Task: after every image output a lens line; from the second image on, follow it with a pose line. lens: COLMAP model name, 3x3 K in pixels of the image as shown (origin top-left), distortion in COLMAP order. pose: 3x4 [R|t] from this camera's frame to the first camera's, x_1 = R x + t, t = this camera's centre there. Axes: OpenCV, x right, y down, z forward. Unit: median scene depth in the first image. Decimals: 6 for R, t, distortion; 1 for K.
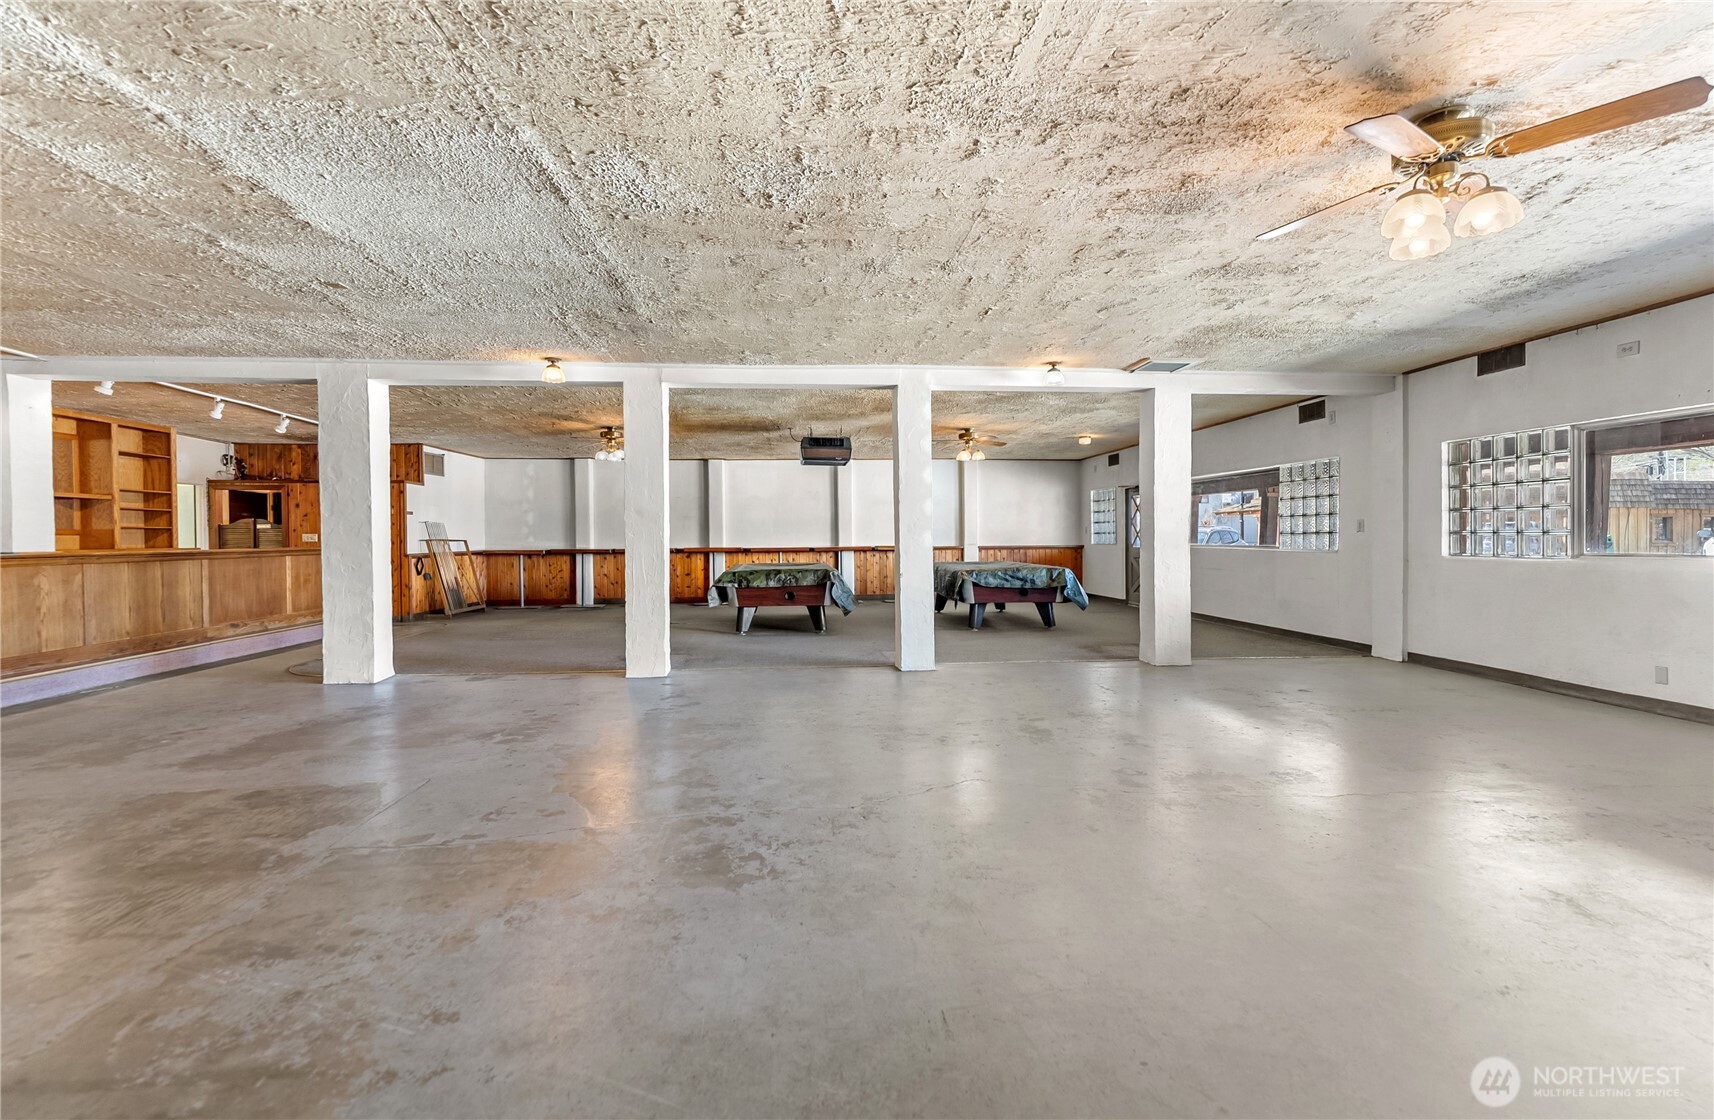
lens RADIAL K [[719.0, 0, 852.5], [0, 719.0, 546.7], [0, 0, 1]] dist [0.001811, 0.000153]
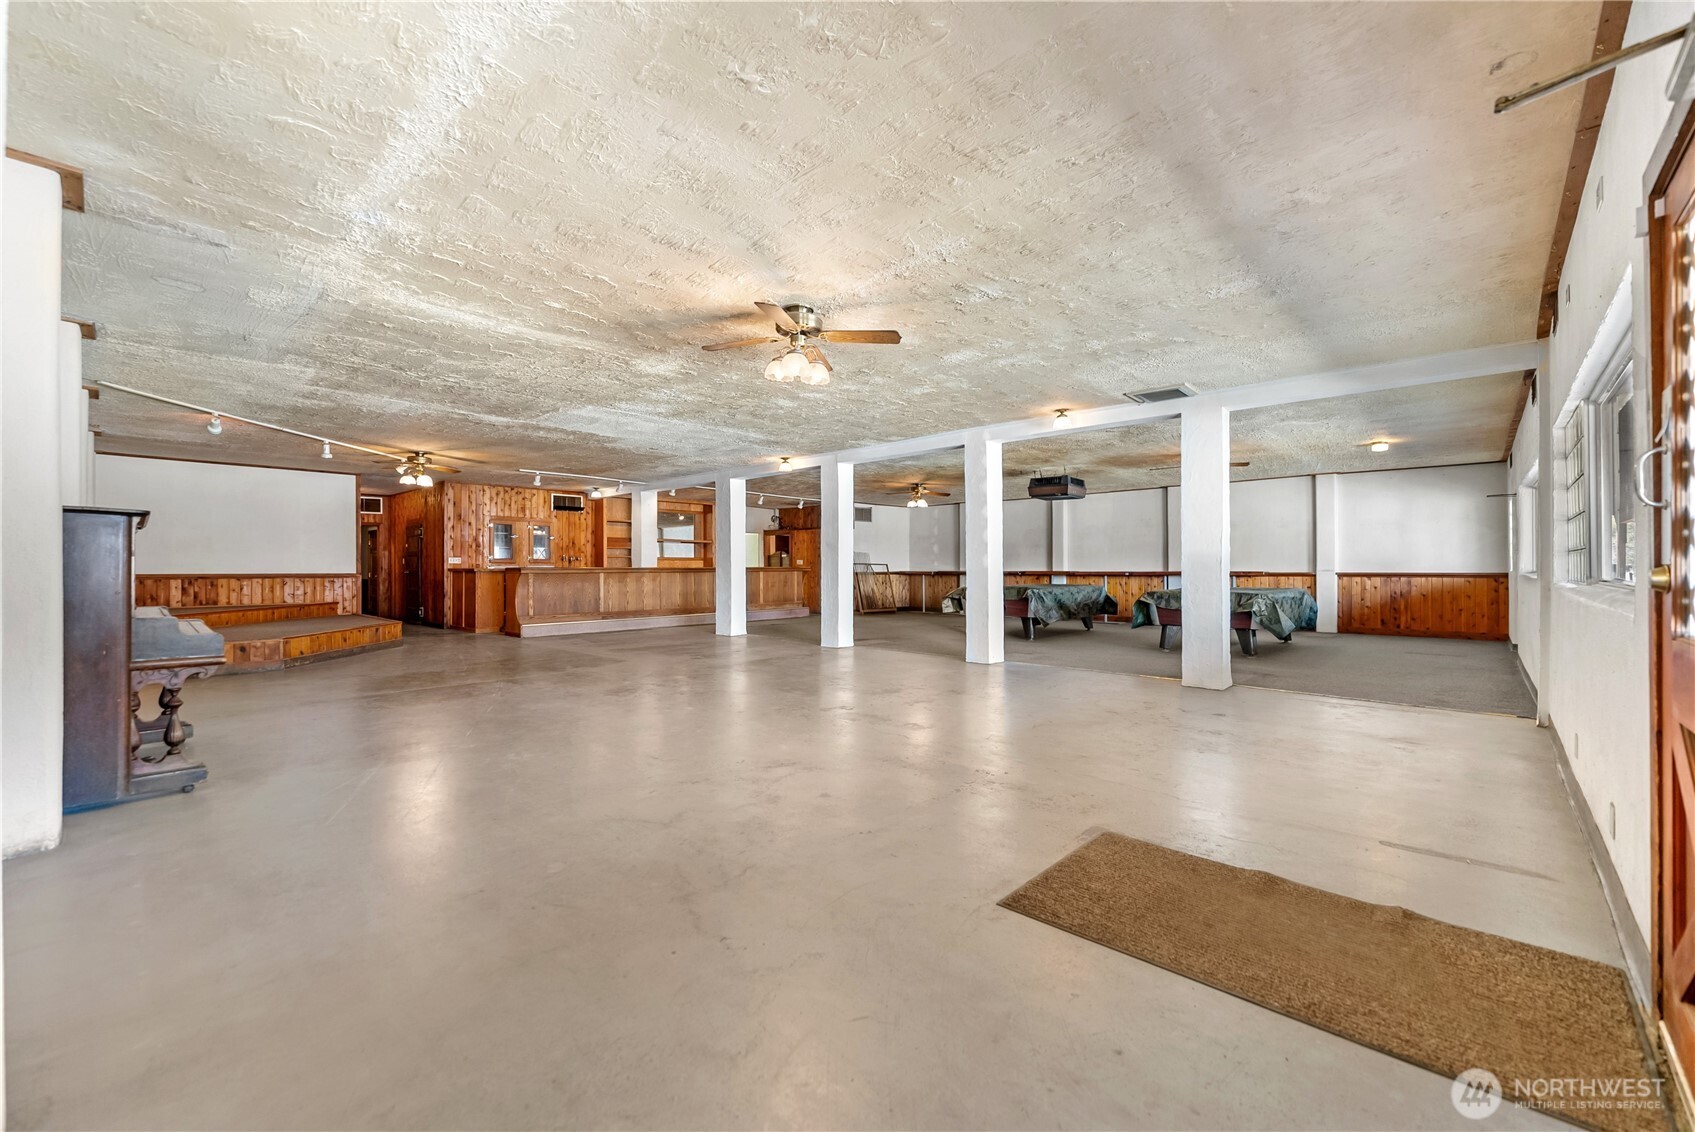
lens RADIAL K [[680.3, 0, 850.9], [0, 680.3, 567.0], [0, 0, 1]] dist [0.002016, -0.000086]
pose [[0.674330, 0.005051, -0.738413, 0.583798], [-0.013090, 0.999901, -0.005115, 0.006383], [0.738314, 0.013115, 0.674330, 0.004933]]
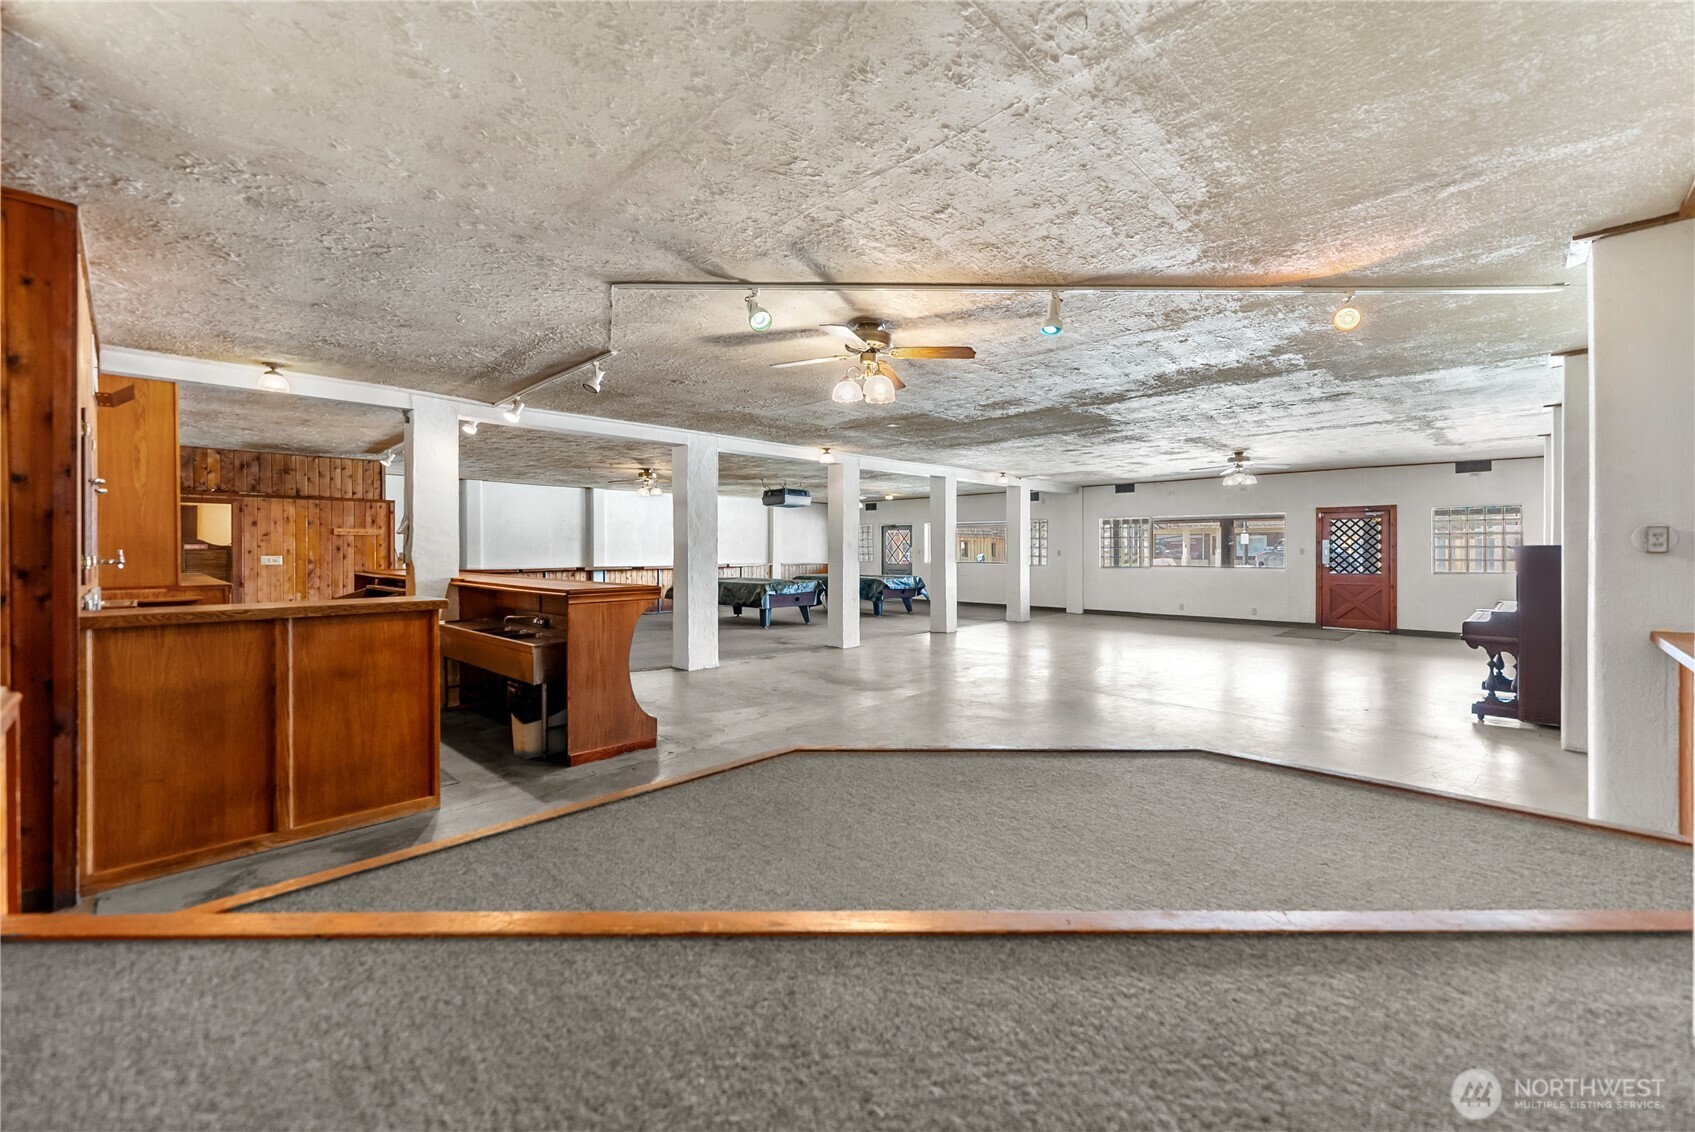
lens RADIAL K [[687.1, 0, 852.1], [0, 687.1, 551.7], [0, 0, 1]] dist [0.001509, 0.000154]
pose [[0.753317, 0.003312, 0.657649, -0.873827], [0.006124, 0.999909, -0.012050, -0.009659], [-0.657629, 0.013105, 0.753228, -0.110916]]
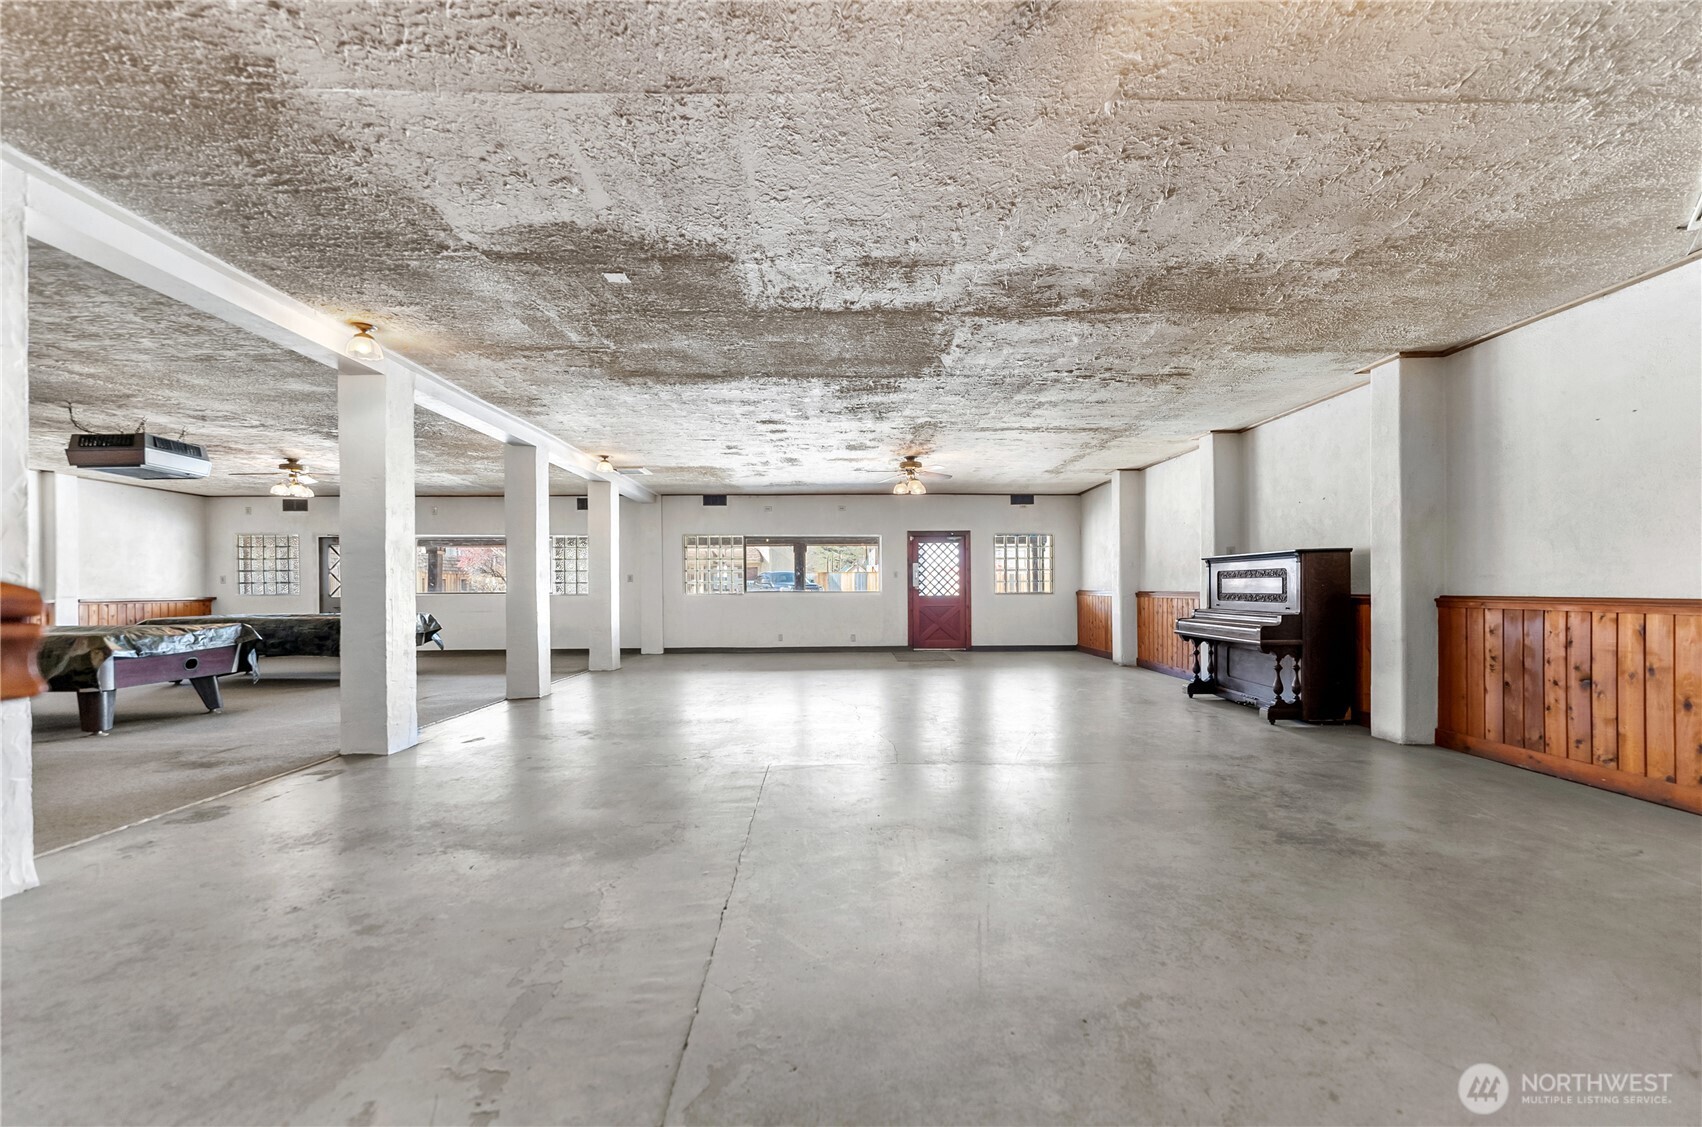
lens RADIAL K [[700.3, 0, 851.6], [0, 700.3, 588.9], [0, 0, 1]] dist [0.003226, 0.000015]
pose [[0.063420, 0.003925, 0.997979, -0.695829], [0.019918, 0.999788, -0.005198, 0.011214], [-0.997788, 0.020208, 0.063329, 0.301024]]
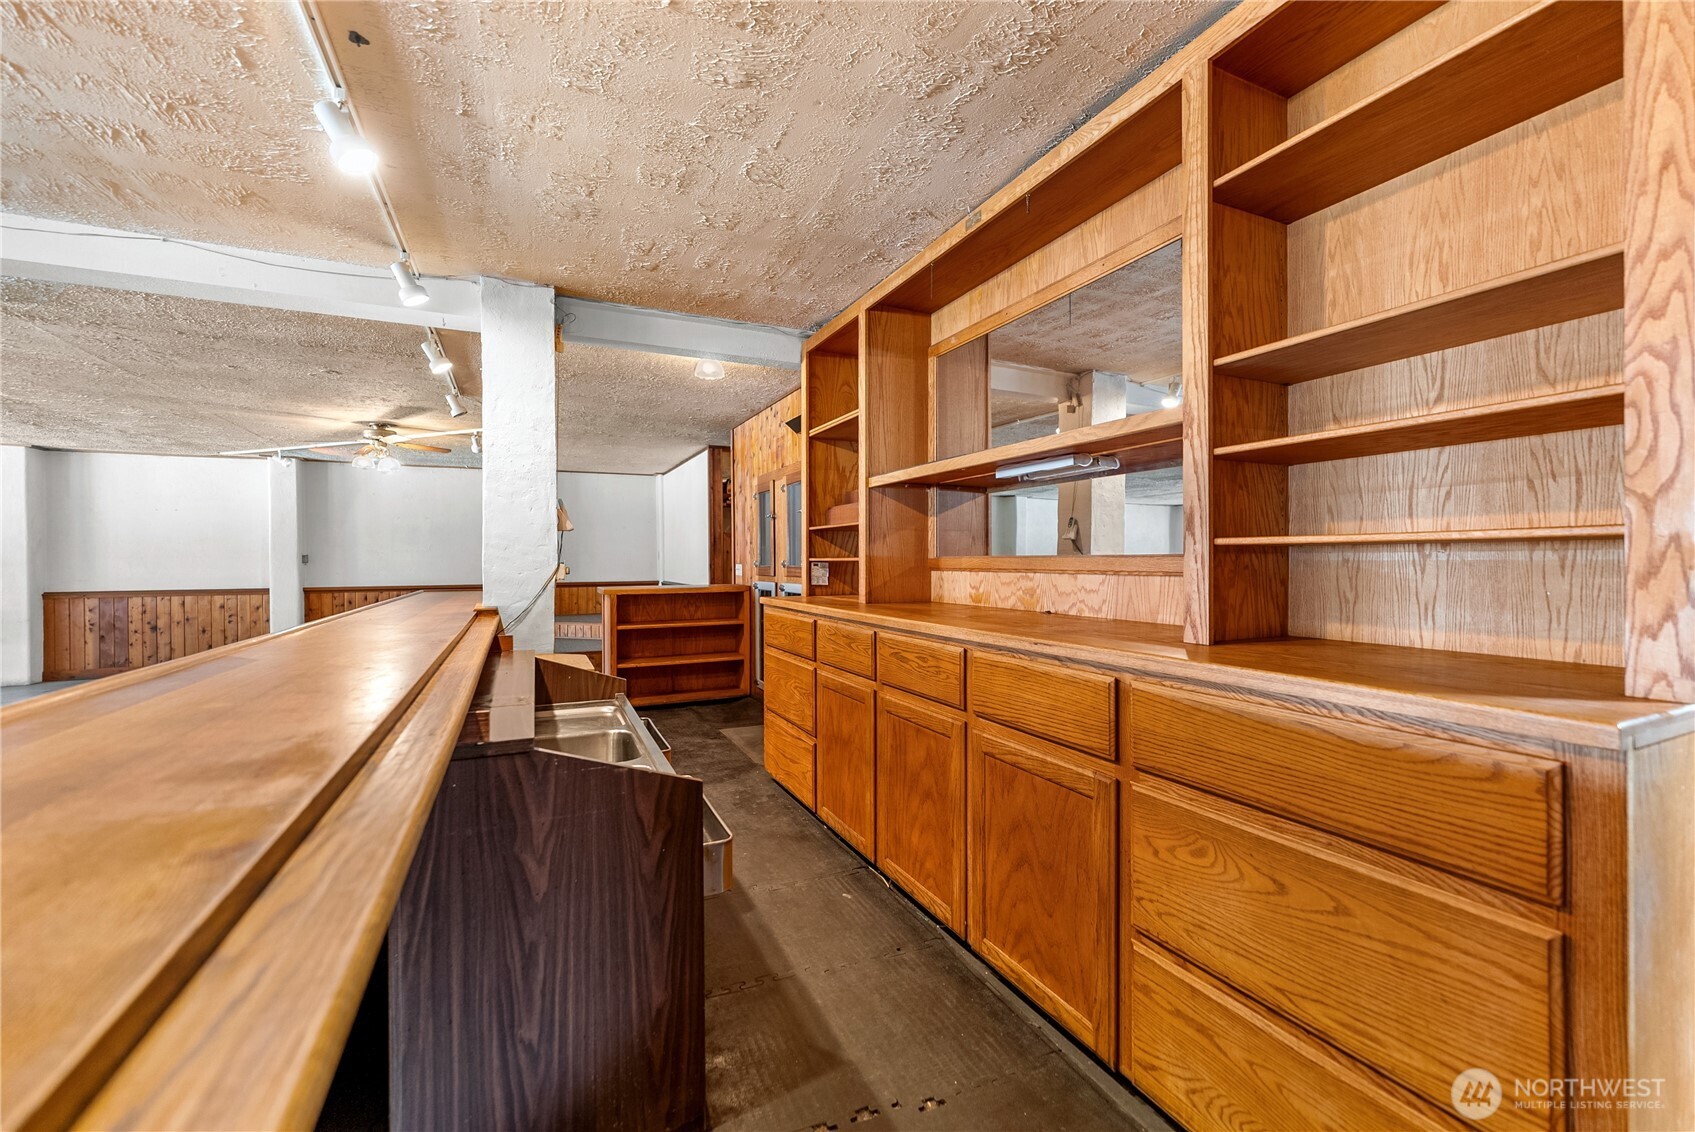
lens RADIAL K [[694.6, 0, 853.6], [0, 694.6, 562.8], [0, 0, 1]] dist [0.001647, 0.000333]
pose [[-0.933890, 0.013726, -0.357298, -0.782093], [0.007190, 0.999782, 0.019615, -0.024293], [0.357489, 0.015749, -0.933785, 1.069982]]
